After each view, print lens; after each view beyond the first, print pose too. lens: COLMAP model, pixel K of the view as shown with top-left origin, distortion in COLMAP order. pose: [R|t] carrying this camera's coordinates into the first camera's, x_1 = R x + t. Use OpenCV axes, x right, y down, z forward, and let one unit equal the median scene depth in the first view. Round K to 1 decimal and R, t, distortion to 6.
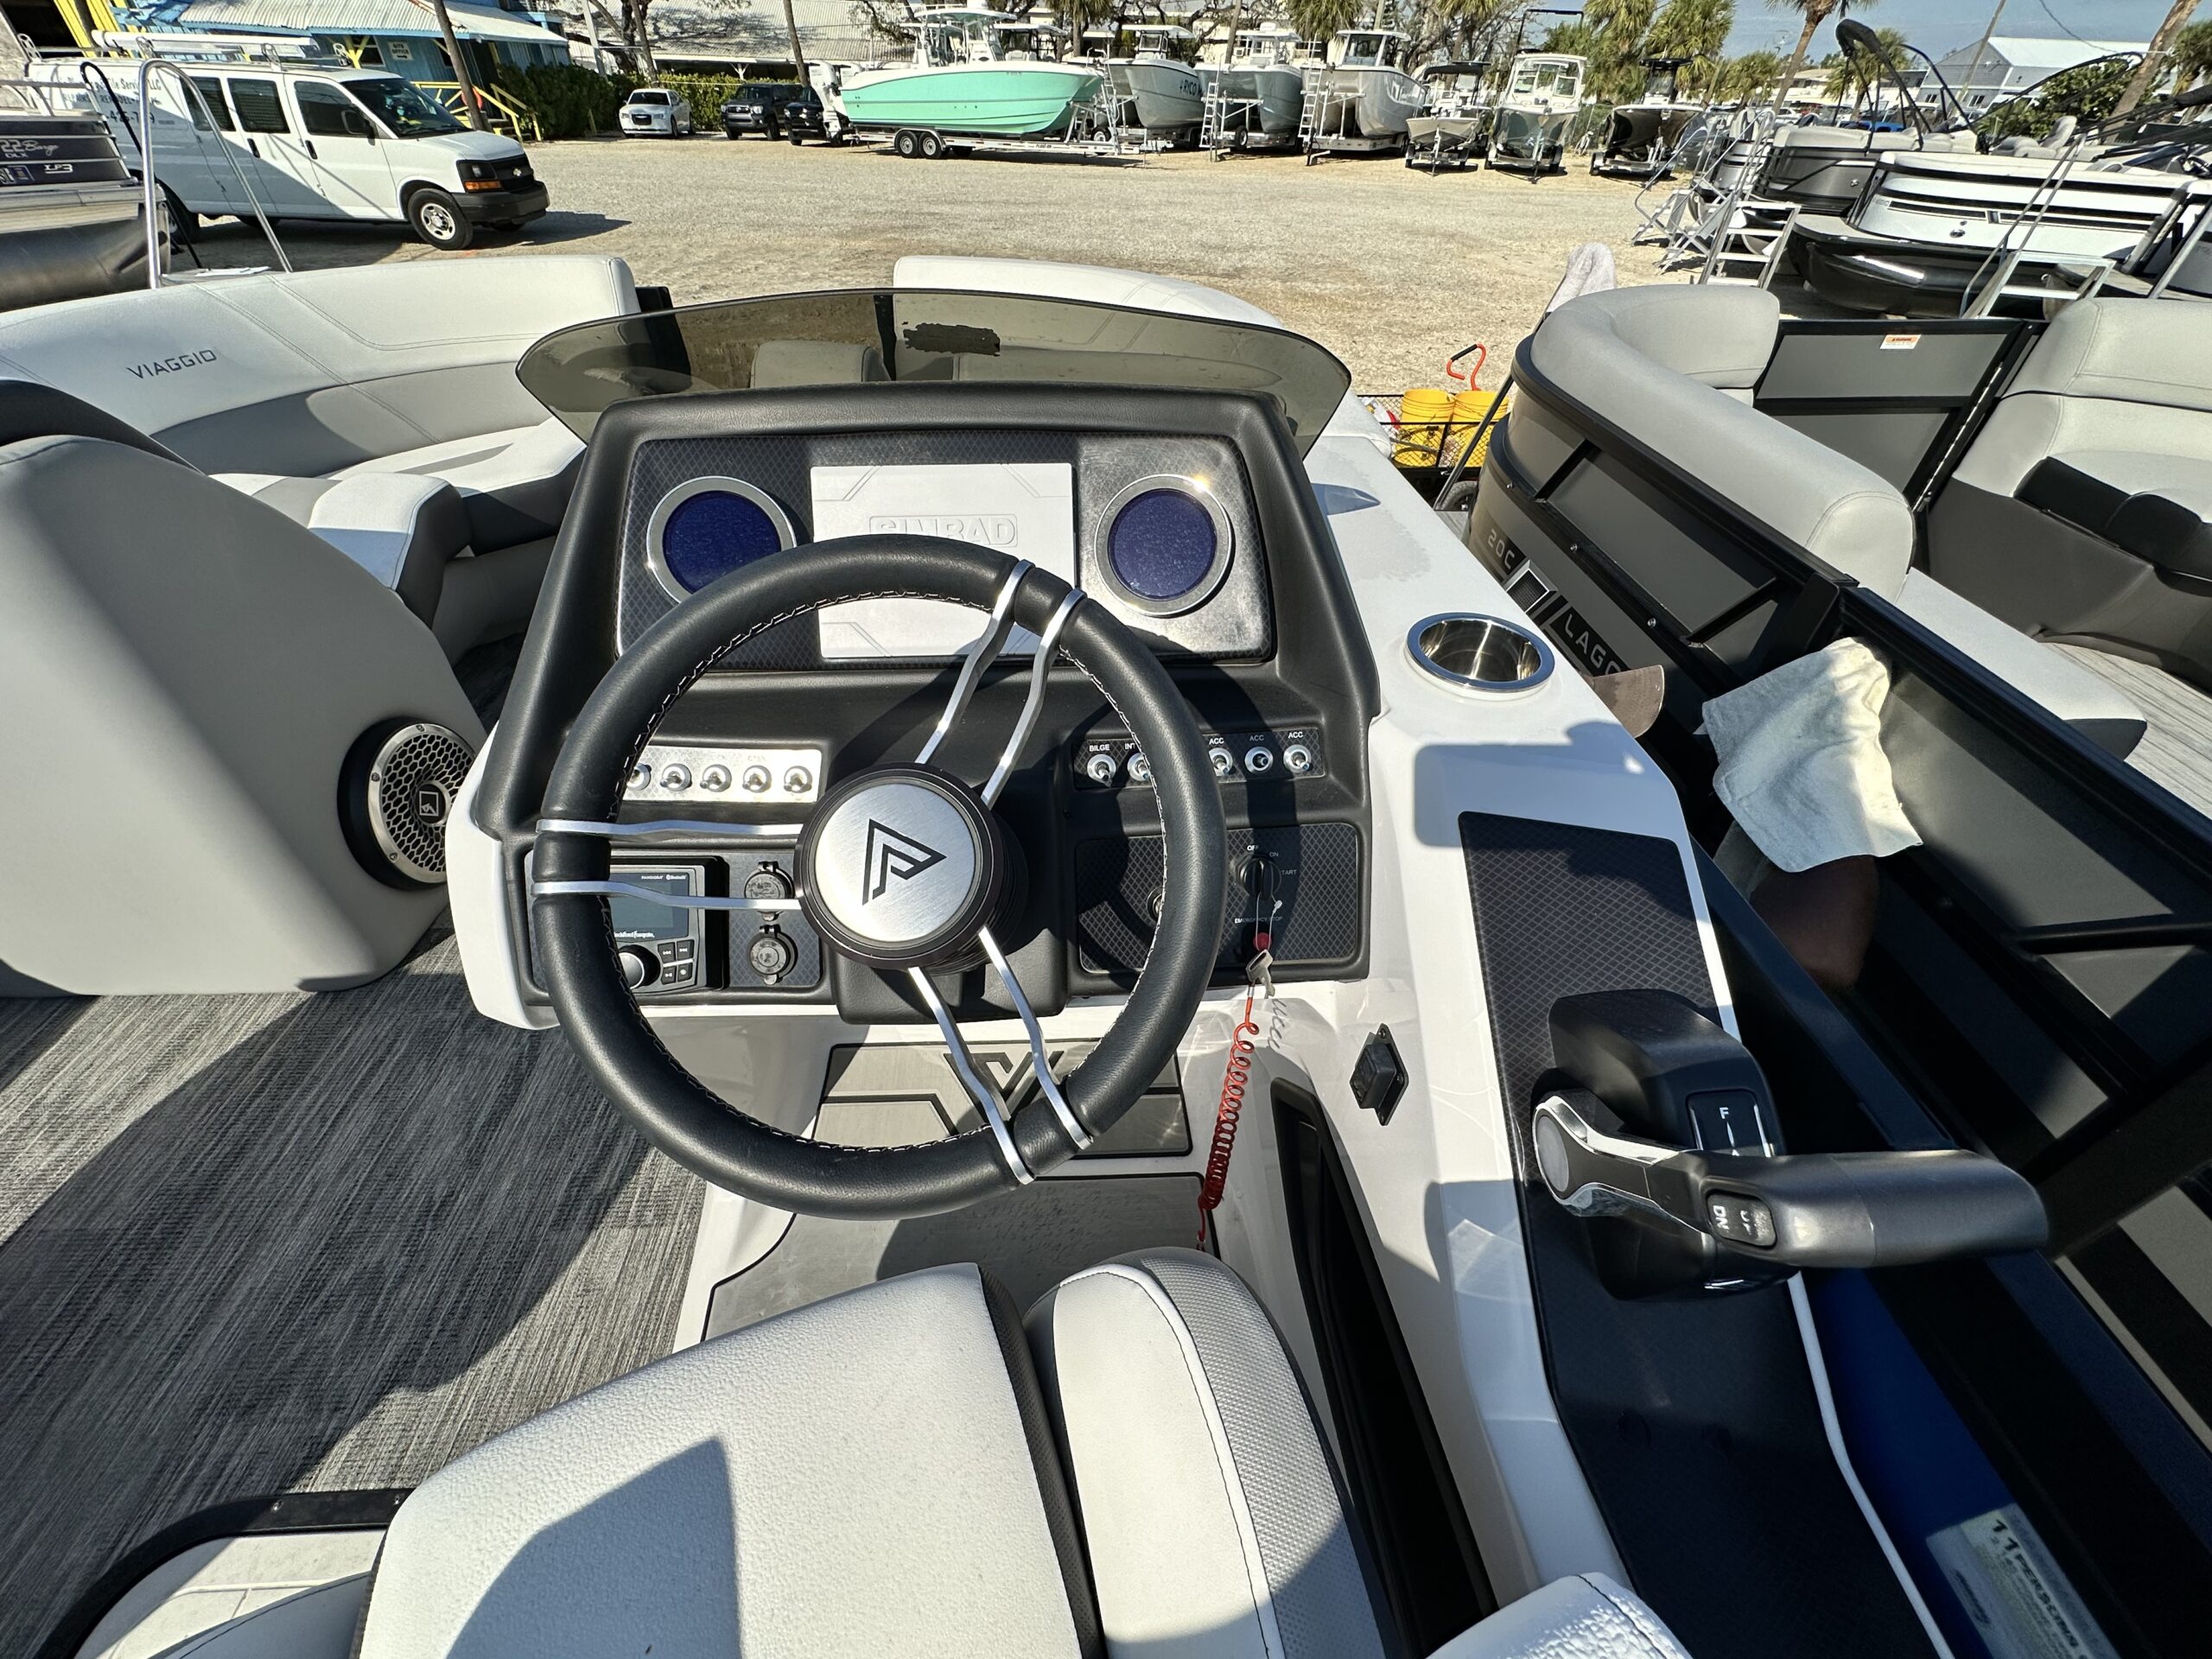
lens RADIAL K [[896.7, 0, 1106.0], [0, 896.7, 829.5], [0, 0, 1]] dist [-0.000123, 0.000871]
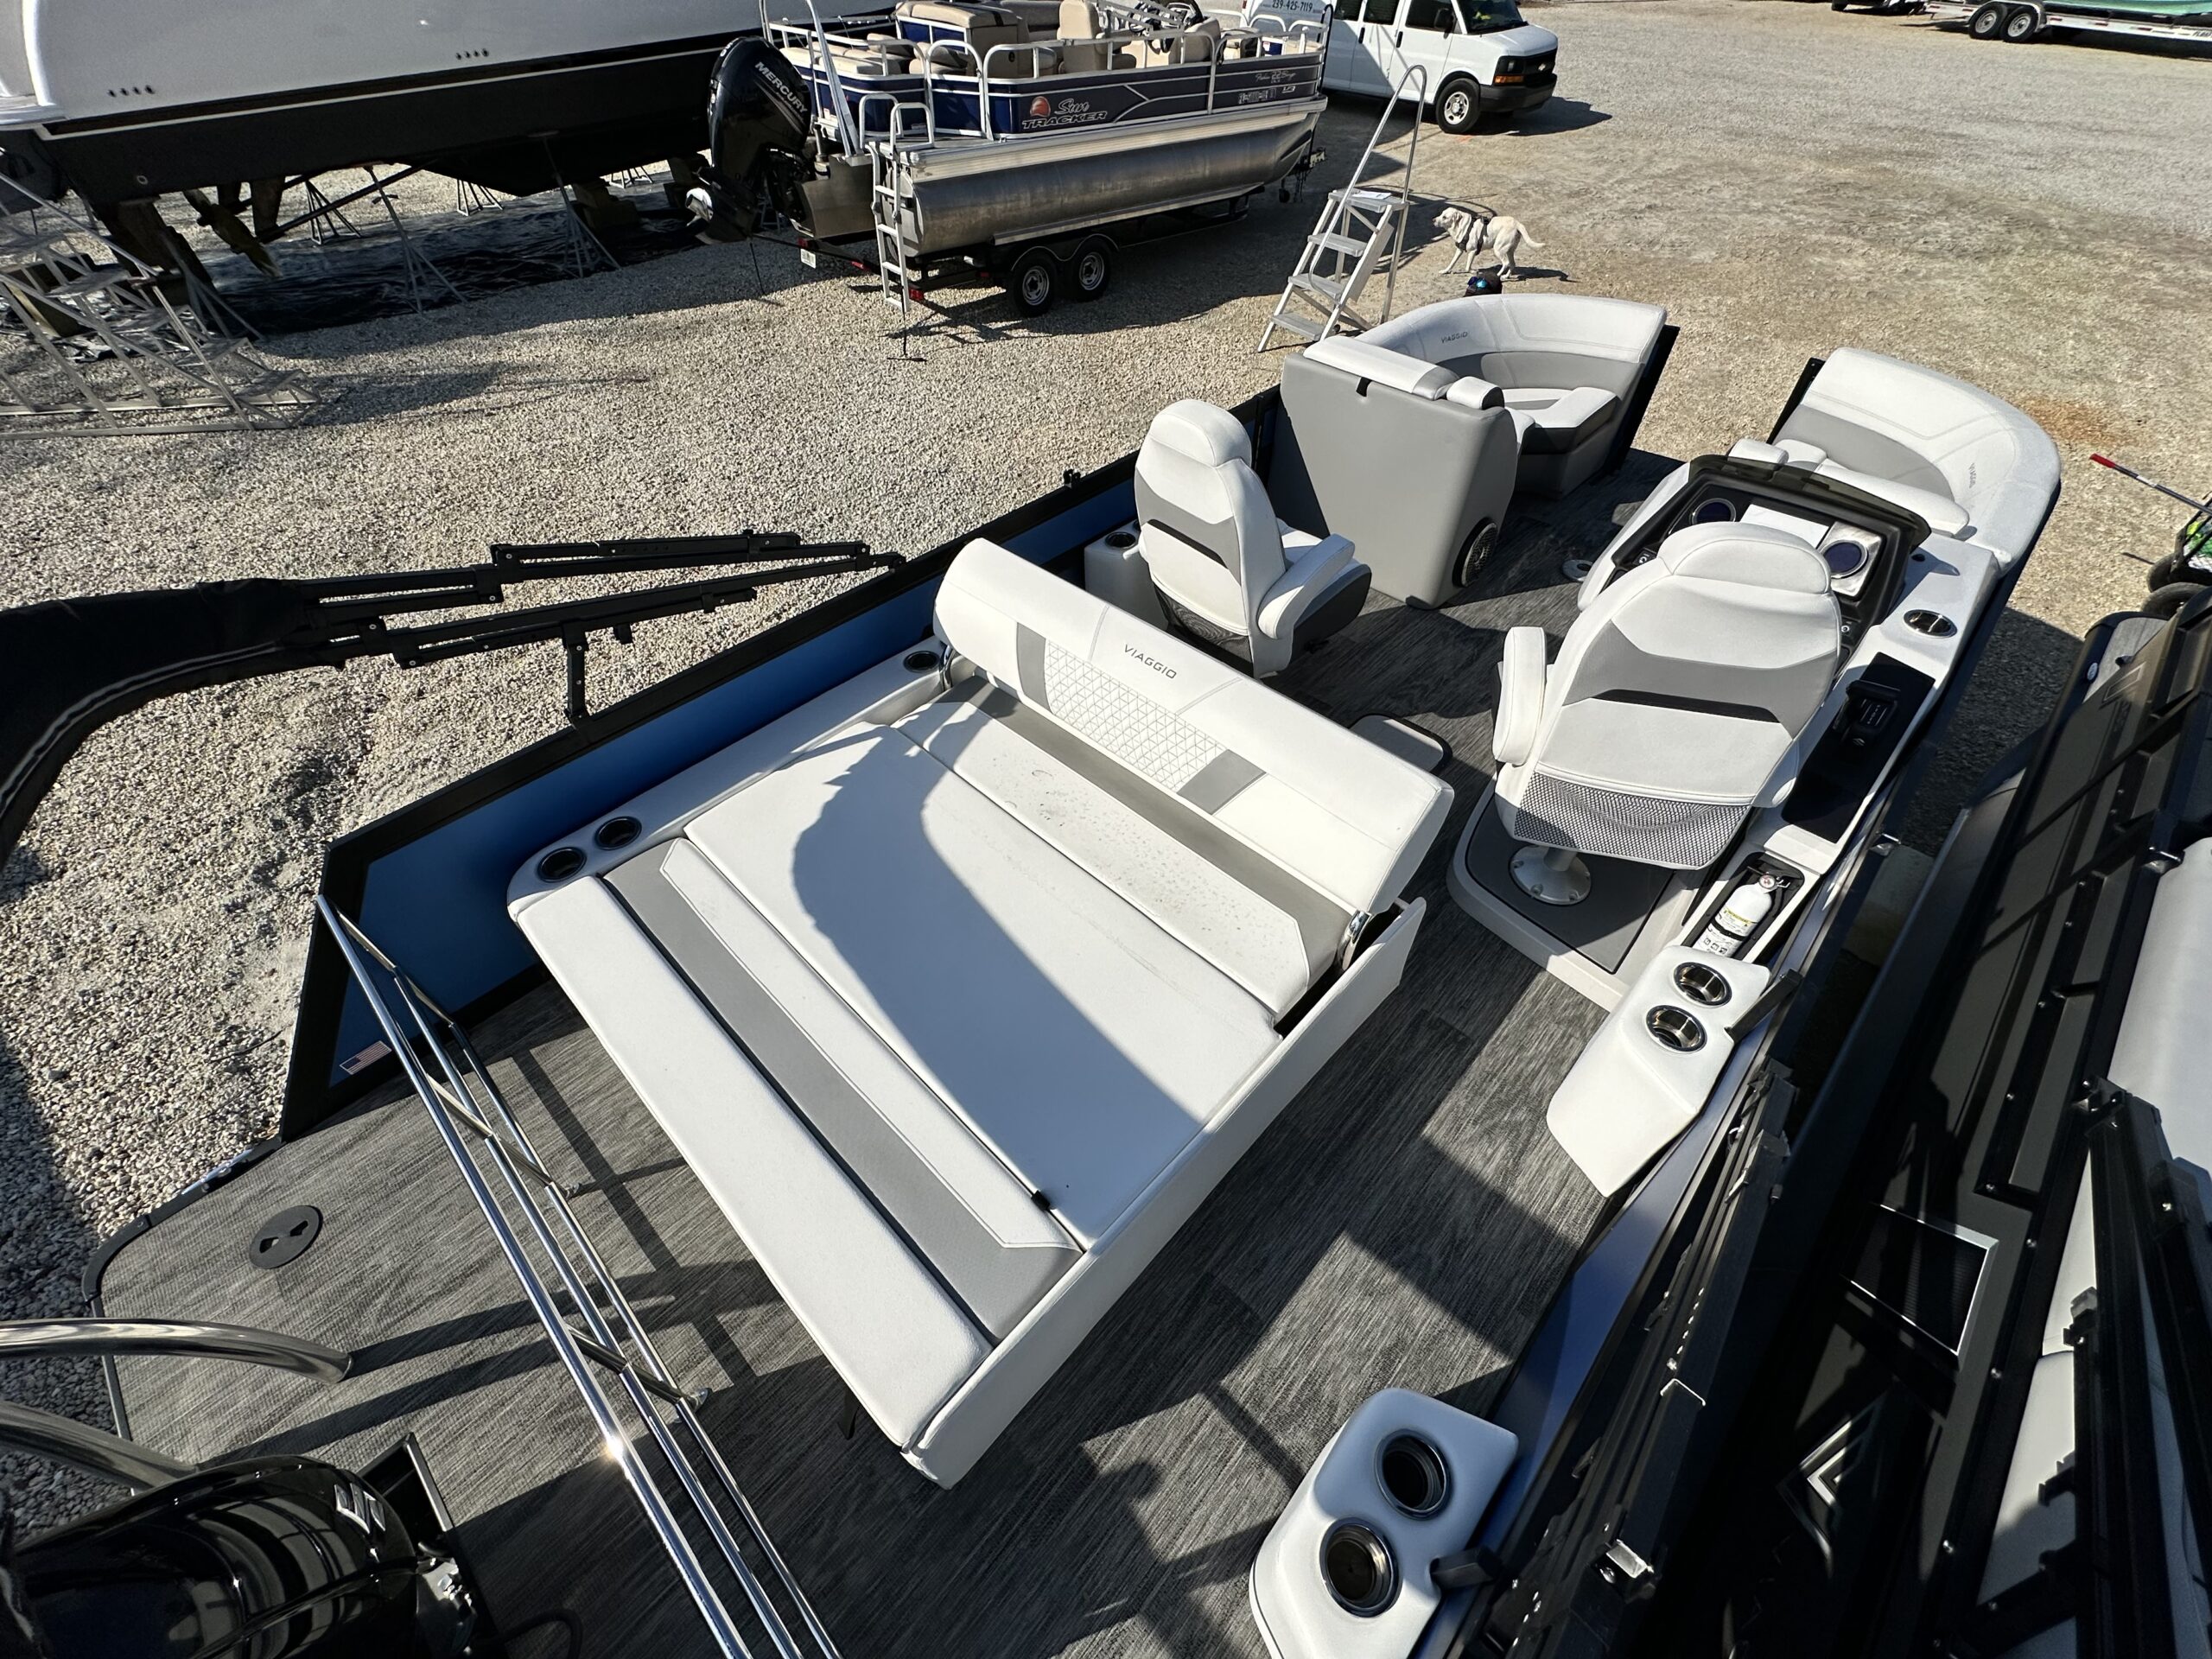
lens RADIAL K [[896.7, 0, 1106.0], [0, 896.7, 829.5], [0, 0, 1]] dist [-0.000123, 0.000871]
pose [[0.695207, 0.512779, -0.503731, 0.018303], [-0.452272, 0.856727, 0.247929, 0.049355], [0.558692, 0.055461, 0.827518, -0.165921]]
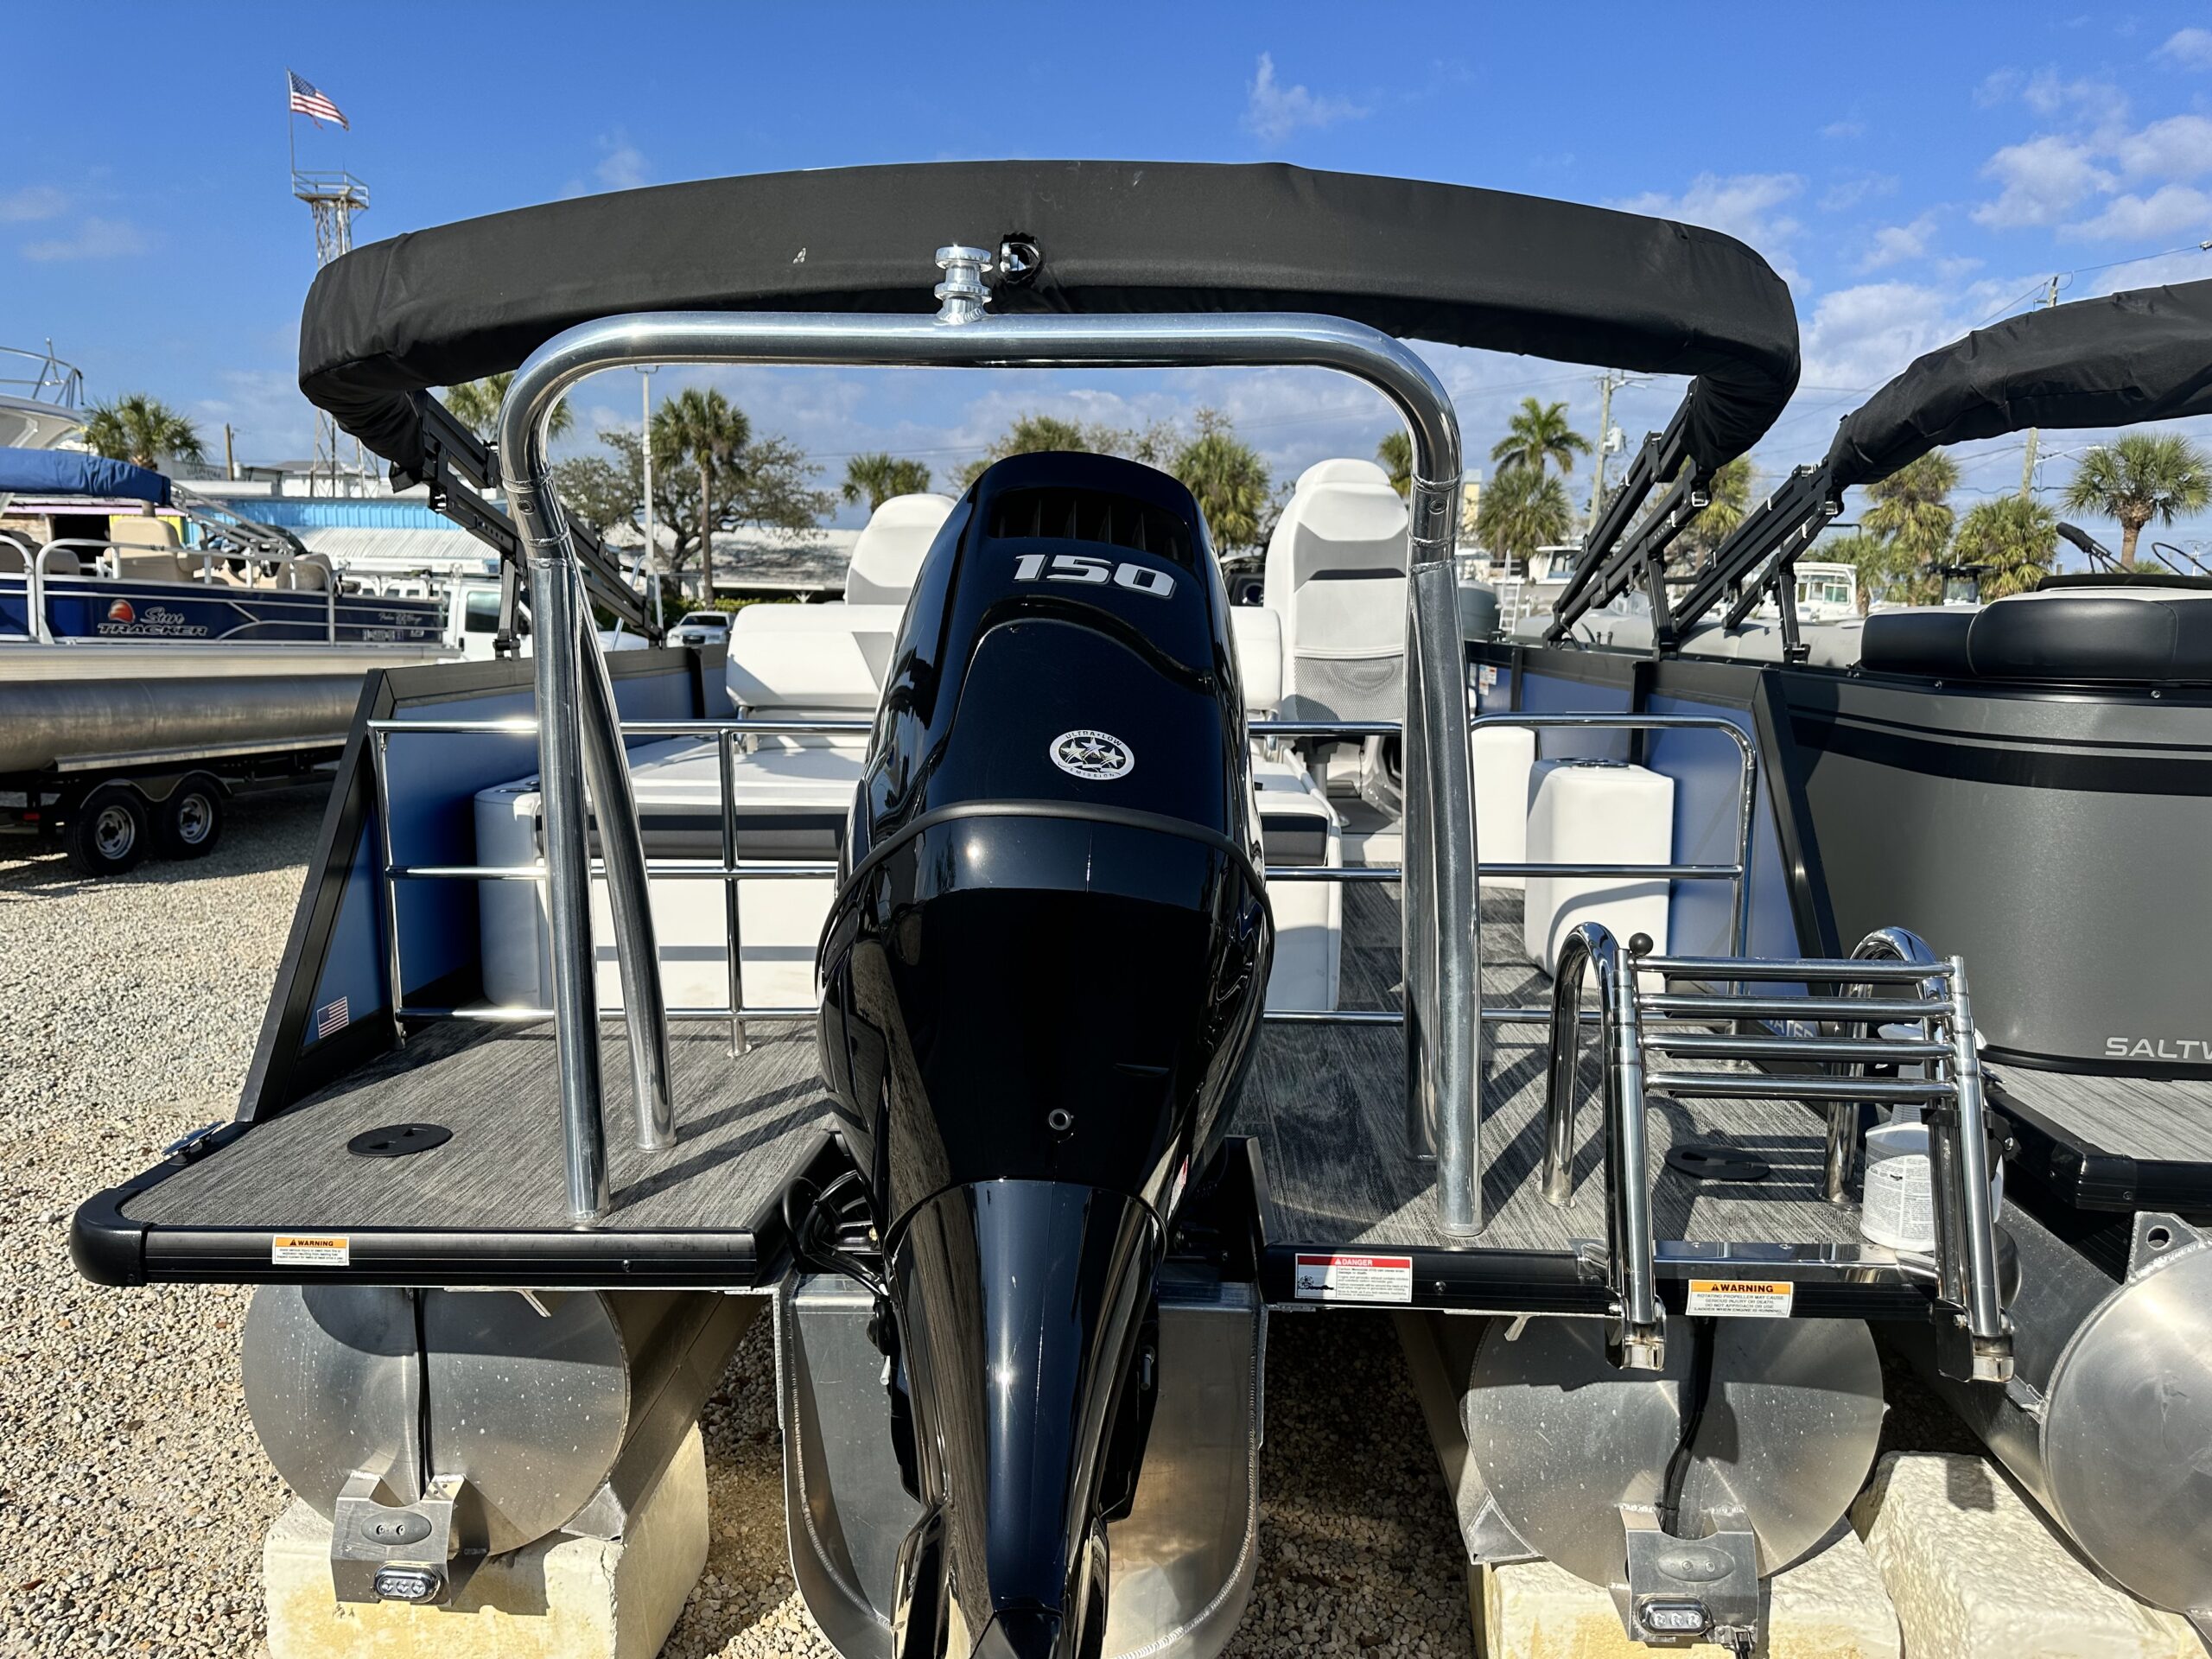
lens RADIAL K [[1611.9, 0, 1106.0], [0, 1611.9, 829.5], [0, 0, 1]] dist [0.002833, -0.007296]
pose [[0.996043, 0.009172, -0.088400, -0.021819], [-0.054951, 0.845305, -0.531450, 0.260159], [0.069850, 0.534205, 0.842464, -0.273362]]
